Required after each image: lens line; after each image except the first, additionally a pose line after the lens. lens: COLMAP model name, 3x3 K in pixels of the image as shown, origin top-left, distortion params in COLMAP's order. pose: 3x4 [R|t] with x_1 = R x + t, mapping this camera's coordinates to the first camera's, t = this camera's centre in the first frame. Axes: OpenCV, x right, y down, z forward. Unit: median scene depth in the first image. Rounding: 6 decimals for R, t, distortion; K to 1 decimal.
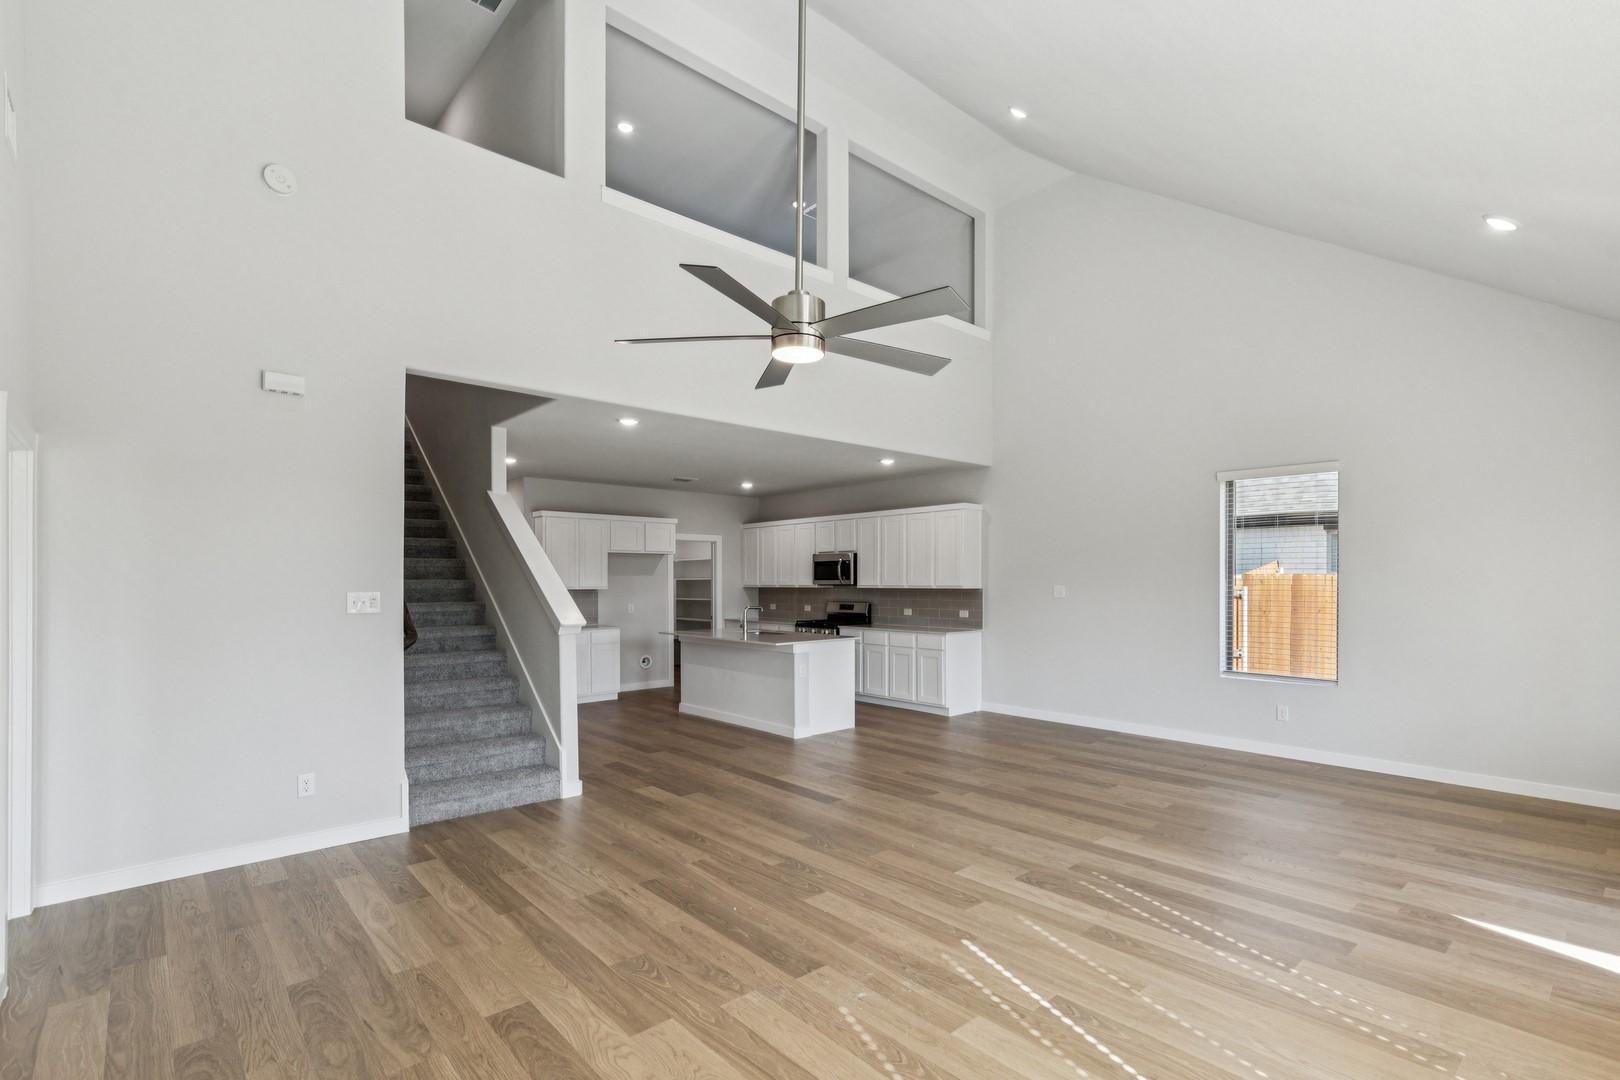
lens RADIAL K [[733.8, 0, 814.5], [0, 733.8, 584.1], [0, 0, 1]] dist [0.000787, -0.000113]
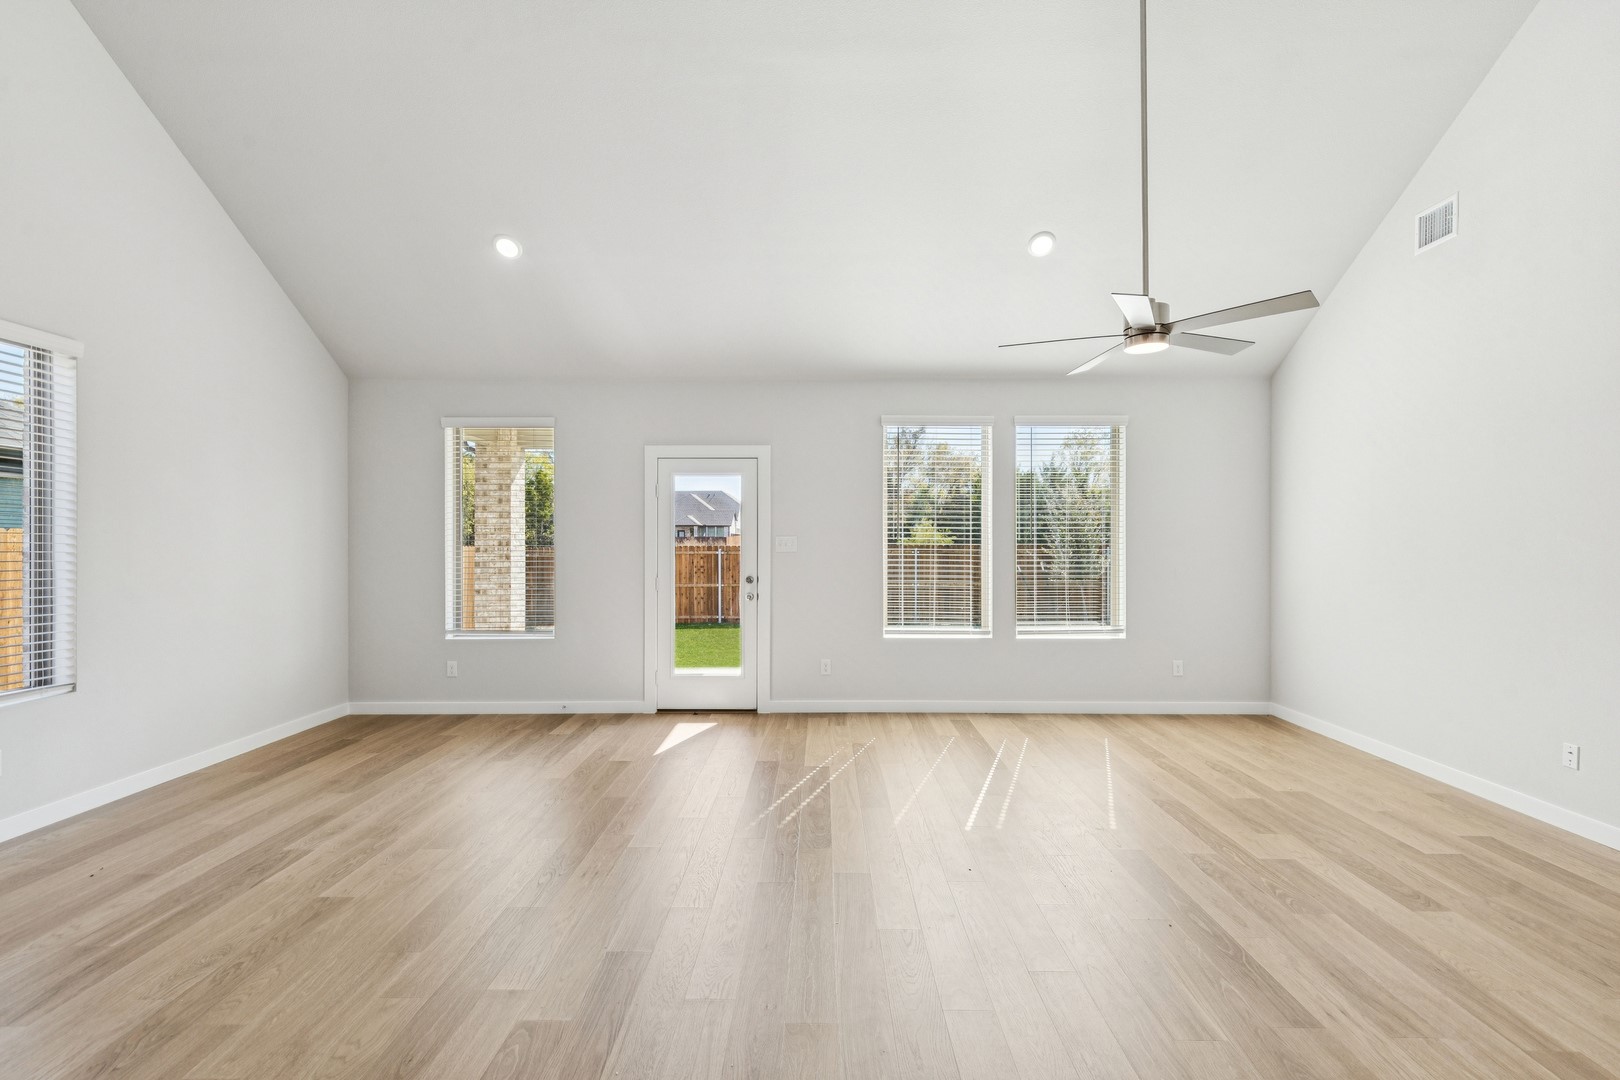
lens RADIAL K [[733.8, 0, 807.7], [0, 733.8, 547.1], [0, 0, 1]] dist [0.000787, -0.000113]
pose [[-0.735580, -0.005610, 0.677415, -0.119425], [0.001047, 0.999955, 0.009418, 0.004762], [-0.677438, 0.007637, -0.735541, 0.618810]]
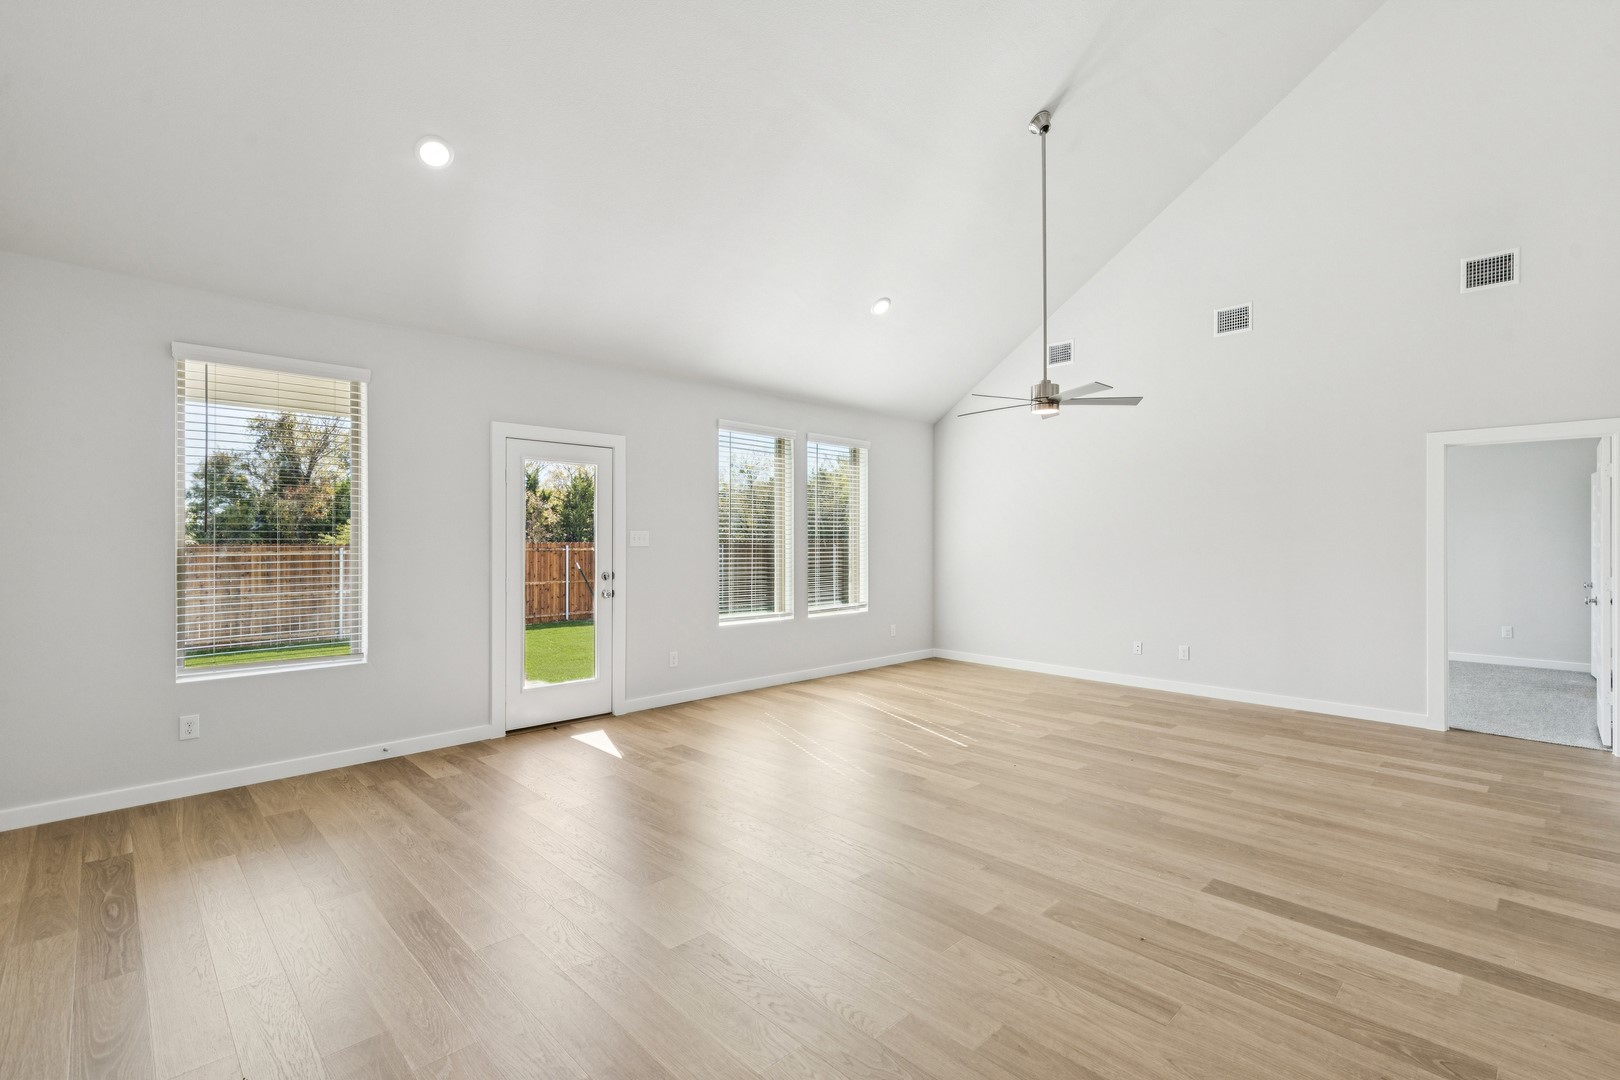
lens RADIAL K [[733.8, 0, 808.1], [0, 733.8, 541.2], [0, 0, 1]] dist [0.000787, -0.000113]
pose [[-0.999288, -0.000204, -0.037742, 0.183820], [-0.000239, 1.000000, 0.000909, 0.009590], [0.037741, 0.000917, -0.999287, 0.781028]]
